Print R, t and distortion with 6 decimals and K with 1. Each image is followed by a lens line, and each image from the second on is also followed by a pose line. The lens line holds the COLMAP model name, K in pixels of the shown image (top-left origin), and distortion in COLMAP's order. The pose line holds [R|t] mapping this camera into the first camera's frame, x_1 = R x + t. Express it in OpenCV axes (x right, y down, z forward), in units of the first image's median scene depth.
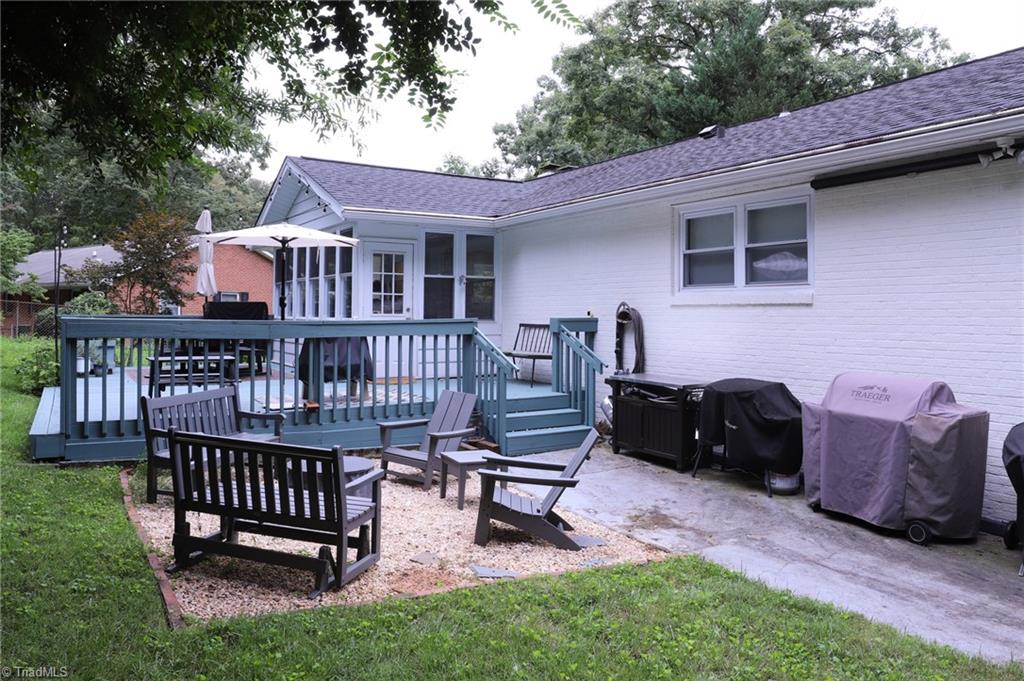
lens RADIAL K [[724.7, 0, 512.0], [0, 724.7, 340.5], [0, 0, 1]] dist [-0.050759, 0.005077]
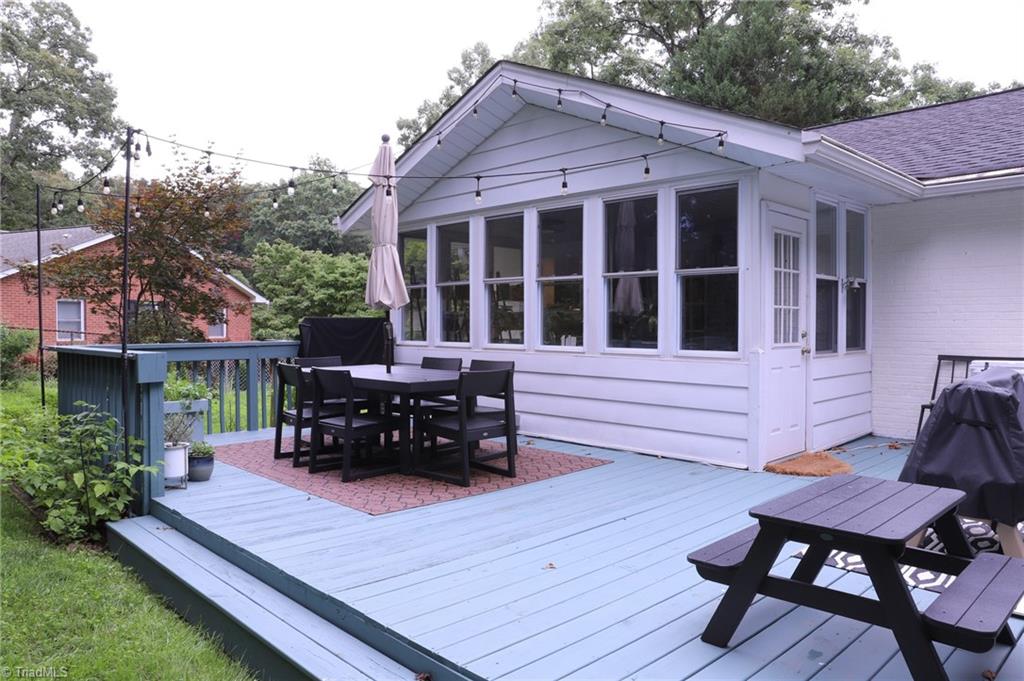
lens RADIAL K [[724.7, 0, 512.0], [0, 724.7, 340.5], [0, 0, 1]] dist [-0.050759, 0.005077]
pose [[0.975777, -0.013606, 0.218342, -0.116240], [0.016830, 0.999775, -0.012911, -0.008257], [-0.218118, 0.016273, 0.975787, 0.117975]]
